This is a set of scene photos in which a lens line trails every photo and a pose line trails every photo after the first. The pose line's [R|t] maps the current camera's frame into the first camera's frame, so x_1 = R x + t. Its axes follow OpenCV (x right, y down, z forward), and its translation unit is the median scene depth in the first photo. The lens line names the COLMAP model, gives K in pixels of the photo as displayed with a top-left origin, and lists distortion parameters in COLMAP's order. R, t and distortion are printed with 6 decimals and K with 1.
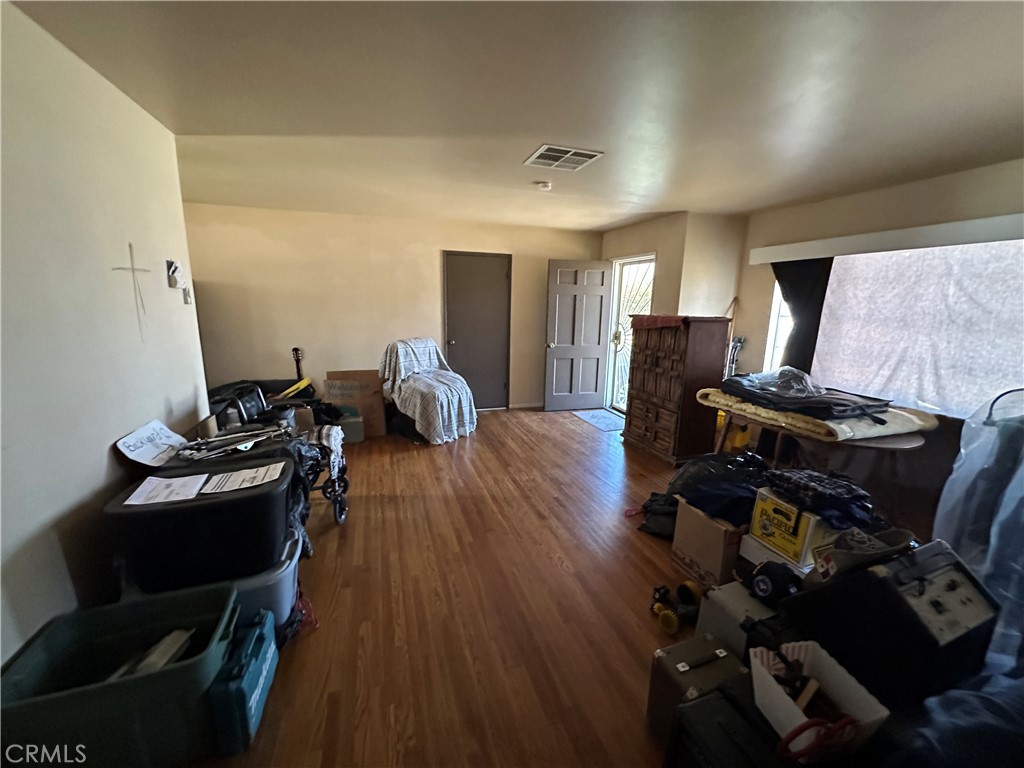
lens RADIAL K [[403.7, 0, 511.6], [0, 403.7, 382.1], [0, 0, 1]] dist [-0.003618, -0.000369]
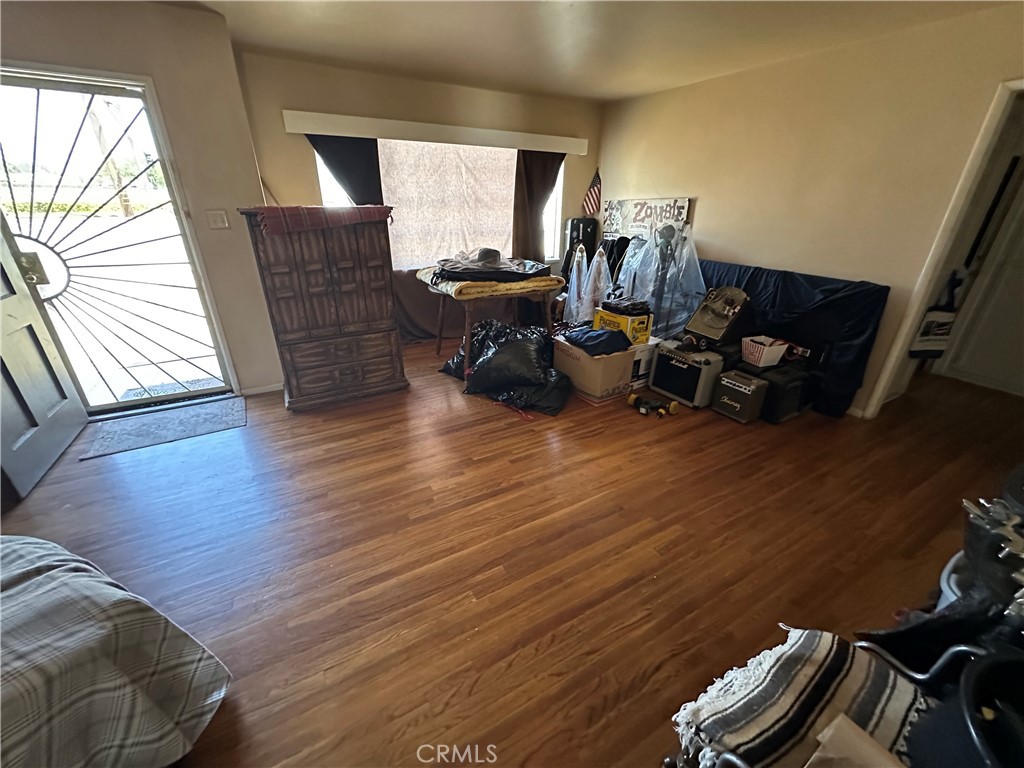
lens RADIAL K [[403.7, 0, 514.3], [0, 403.7, 382.1], [0, 0, 1]] dist [-0.003618, -0.000369]
pose [[-0.192101, -0.431050, 0.881643, -0.538043], [0.172811, 0.869479, 0.462756, -0.218588], [-0.966040, 0.241253, -0.092537, 1.072588]]
